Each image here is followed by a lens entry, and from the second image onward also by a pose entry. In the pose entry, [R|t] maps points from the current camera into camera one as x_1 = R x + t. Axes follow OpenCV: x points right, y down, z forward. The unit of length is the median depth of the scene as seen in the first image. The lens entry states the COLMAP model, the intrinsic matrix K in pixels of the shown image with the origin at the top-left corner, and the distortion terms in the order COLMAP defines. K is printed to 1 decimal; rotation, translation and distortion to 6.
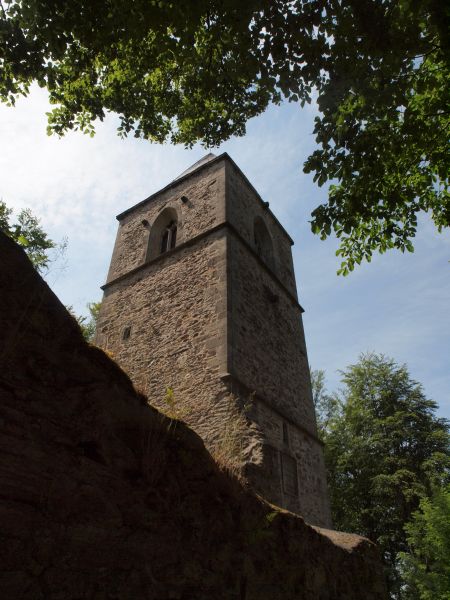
lens RADIAL K [[424.4, 0, 225.0], [0, 424.4, 300.0], [0, 0, 1]] dist [-0.138554, 0.122309]
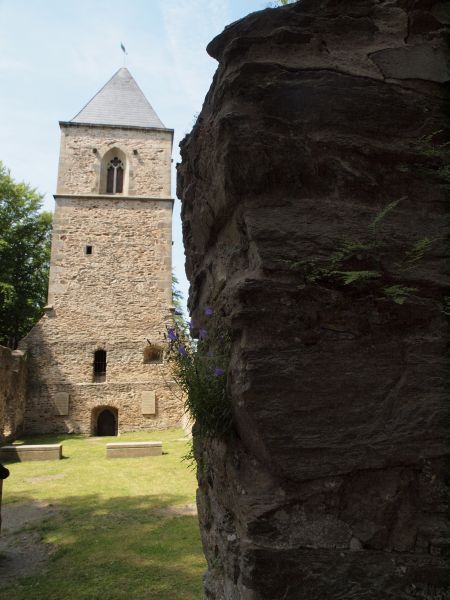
lens RADIAL K [[424.4, 0, 225.0], [0, 424.4, 300.0], [0, 0, 1]] dist [-0.138554, 0.122309]
pose [[0.723034, 0.133179, 0.677853, -0.876446], [-0.406476, 0.875418, 0.261573, -0.349335], [-0.558569, -0.464657, 0.687092, -0.340454]]
